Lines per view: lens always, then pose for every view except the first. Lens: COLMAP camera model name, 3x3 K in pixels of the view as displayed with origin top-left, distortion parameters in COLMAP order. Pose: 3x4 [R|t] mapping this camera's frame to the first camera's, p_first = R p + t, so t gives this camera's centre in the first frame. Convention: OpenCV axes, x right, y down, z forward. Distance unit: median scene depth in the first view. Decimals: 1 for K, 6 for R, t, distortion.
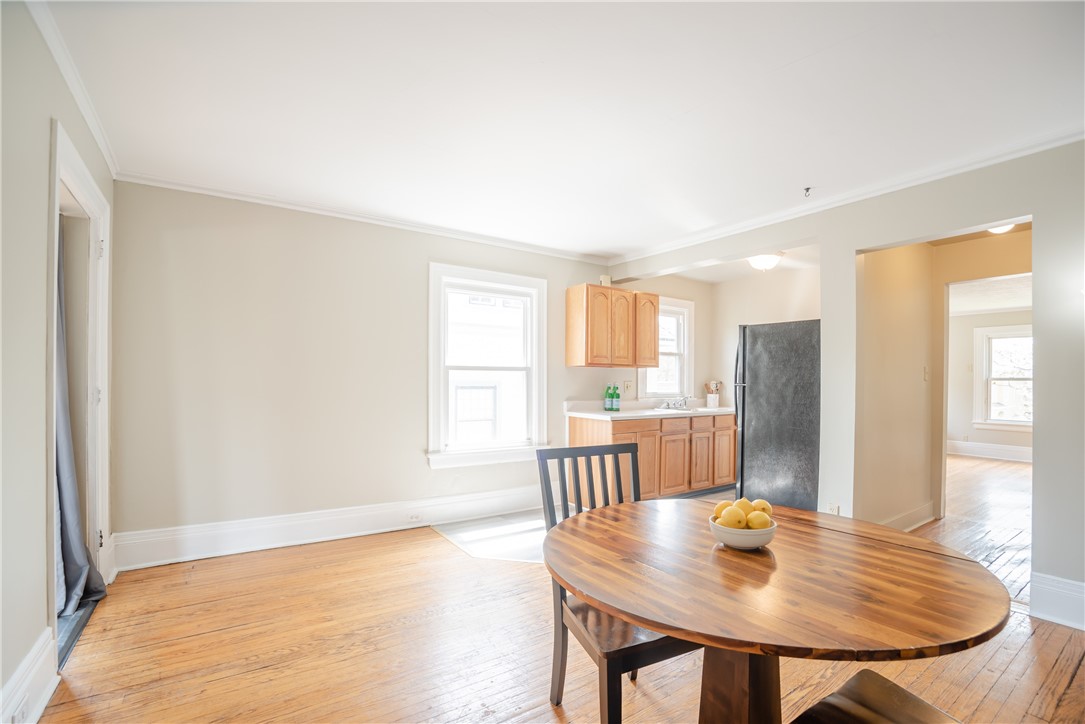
lens RADIAL K [[485.8, 0, 518.1], [0, 485.8, 382.9], [0, 0, 1]] dist [-0.065041, 0.019105]
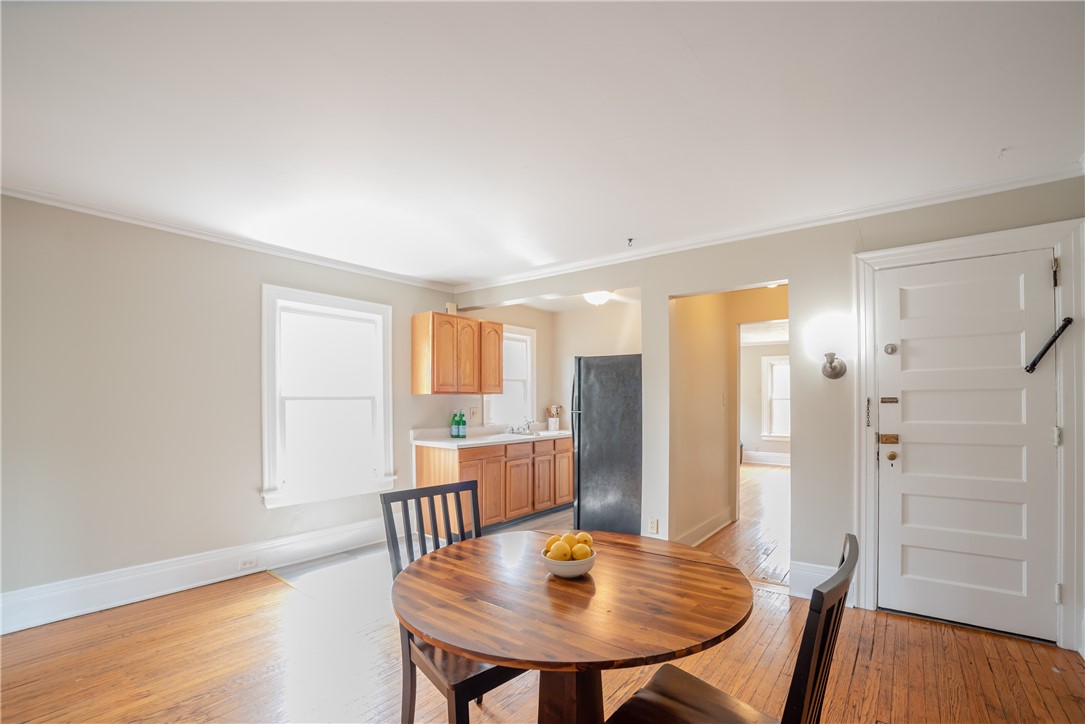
lens RADIAL K [[498.1, 0, 518.2], [0, 498.1, 397.3], [0, 0, 1]] dist [-0.078372, 0.031808]
pose [[0.952916, -0.007188, 0.303150, -0.001218], [0.009622, 0.999932, -0.006535, -0.020505], [-0.303082, 0.009144, 0.952921, -0.026814]]
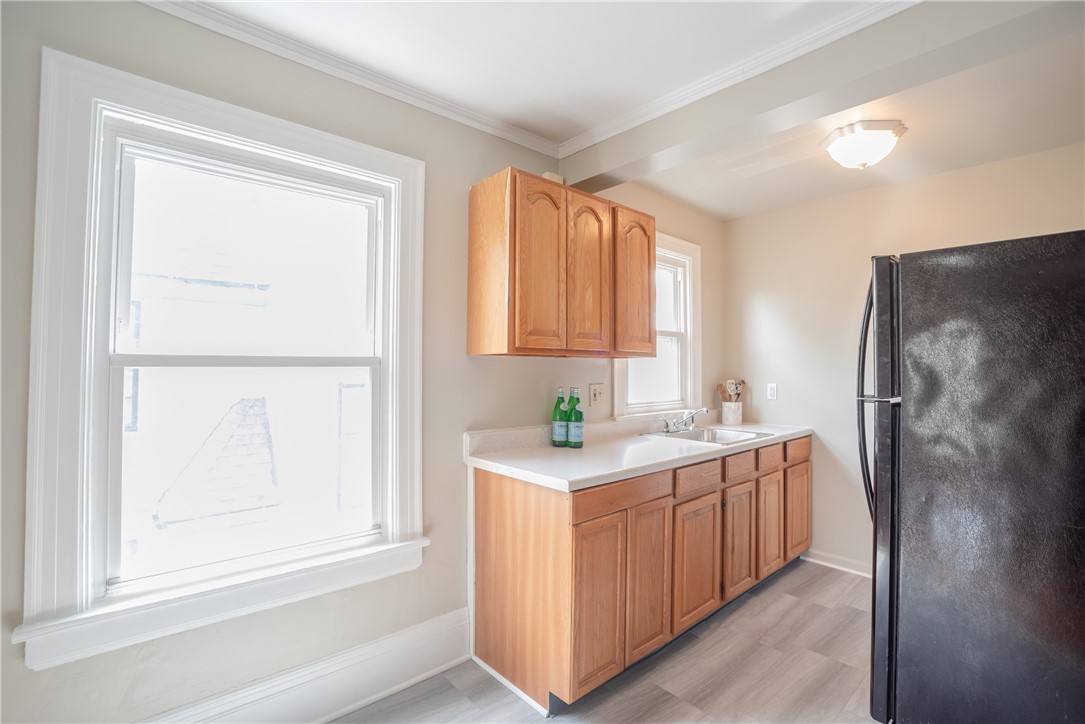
lens RADIAL K [[494.8, 0, 522.2], [0, 494.8, 361.0], [0, 0, 1]] dist [-0.013875, 0.000833]
pose [[0.992199, -0.000570, 0.124660, 0.095649], [0.003262, 0.999766, -0.021386, -0.019656], [-0.124619, 0.021626, 0.991969, 0.561643]]
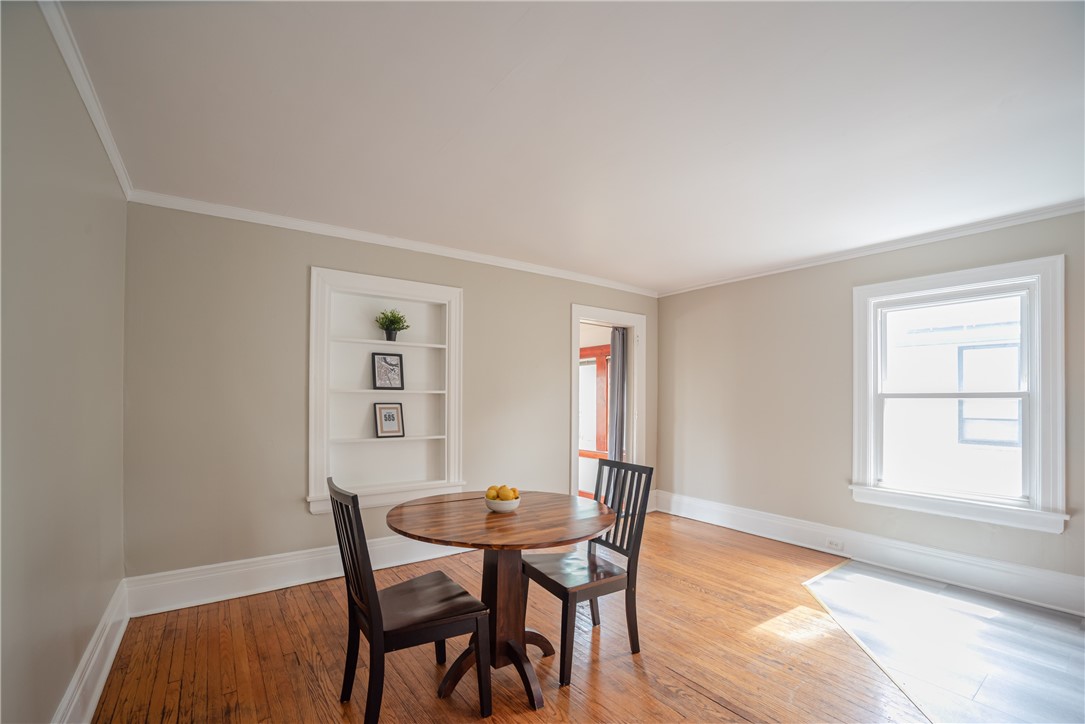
lens RADIAL K [[470.9, 0, 542.3], [0, 470.9, 395.6], [0, 0, 1]] dist [-0.070136, 0.025570]
pose [[0.029430, -0.014736, -0.999458, 0.640256], [-0.000158, 0.999891, -0.014747, -0.017483], [0.999567, 0.000592, 0.029424, 0.309718]]
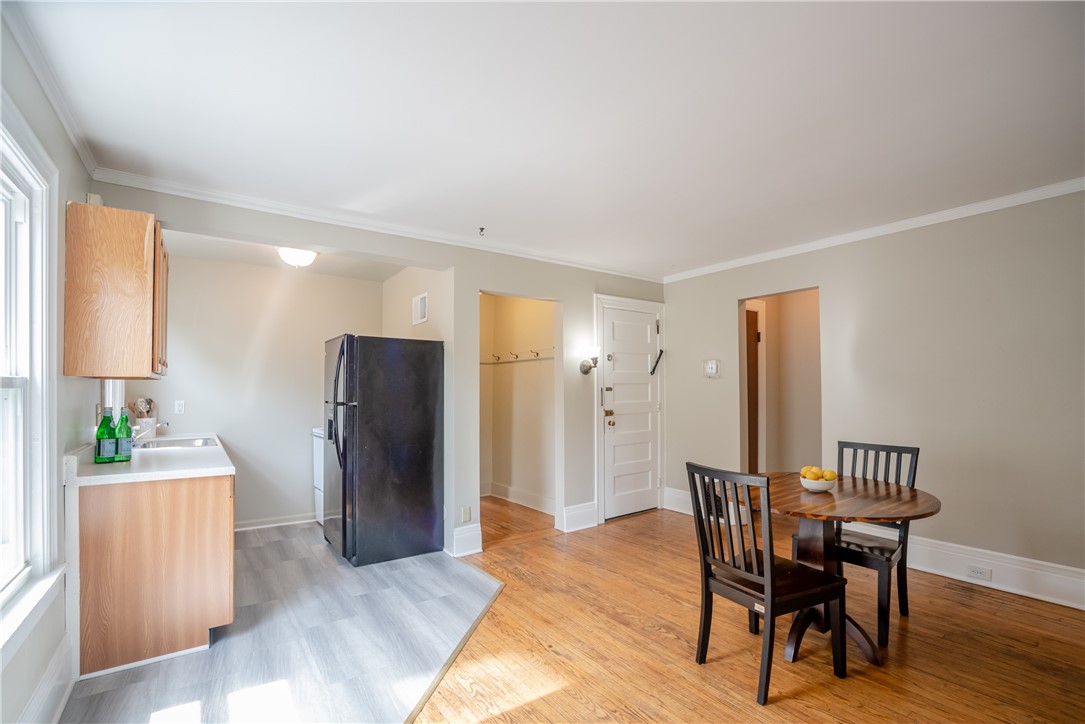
lens RADIAL K [[490.0, 0, 566.2], [0, 490.0, 387.2], [0, 0, 1]] dist [-0.001362, -0.000308]
pose [[-0.055771, -0.002942, 0.998439, -0.396230], [0.005851, 0.999978, 0.003274, -0.023857], [-0.998426, 0.006024, -0.055752, 0.601716]]
